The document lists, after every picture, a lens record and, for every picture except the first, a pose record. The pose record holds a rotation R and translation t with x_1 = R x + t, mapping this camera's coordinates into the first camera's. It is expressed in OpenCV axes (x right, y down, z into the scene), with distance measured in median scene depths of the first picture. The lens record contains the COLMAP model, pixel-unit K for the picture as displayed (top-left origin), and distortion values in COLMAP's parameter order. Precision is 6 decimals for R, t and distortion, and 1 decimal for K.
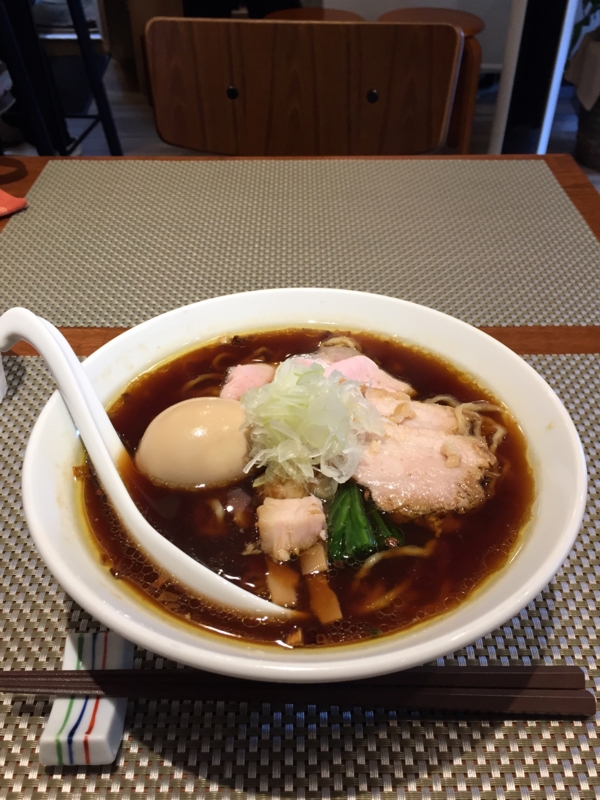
lens RADIAL K [[691.5, 0, 307.7], [0, 691.5, 396.4], [0, 0, 1]] dist [0.036285, -0.043201]
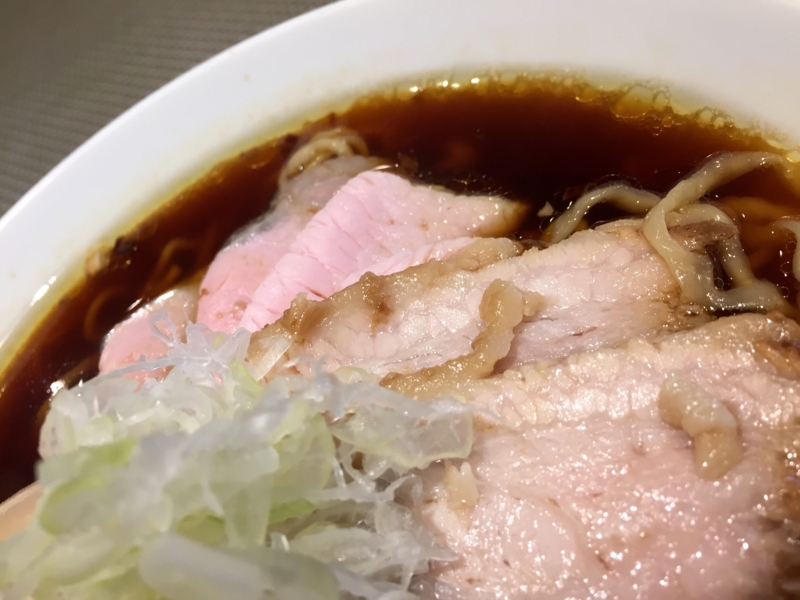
lens RADIAL K [[742.8, 0, 396.4], [0, 742.8, 301.9], [0, 0, 1]] dist [0.032168, 0.000000]
pose [[0.888035, -0.422707, -0.180867, 0.168662], [0.453356, 0.870546, 0.191358, -0.080111], [0.076564, -0.251930, 0.964712, 0.682925]]
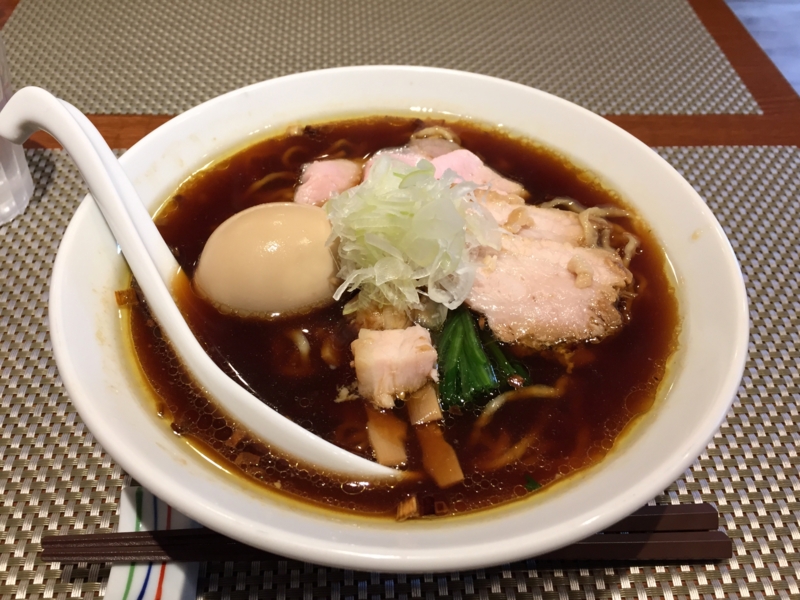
lens RADIAL K [[691.5, 0, 407.4], [0, 691.5, 294.0], [0, 0, 1]] dist [0.036285, -0.043201]
pose [[0.997986, -0.013457, 0.061995, -0.051699], [0.004036, 0.988731, 0.149648, -0.014584], [-0.063310, -0.149096, 0.986794, 0.186417]]
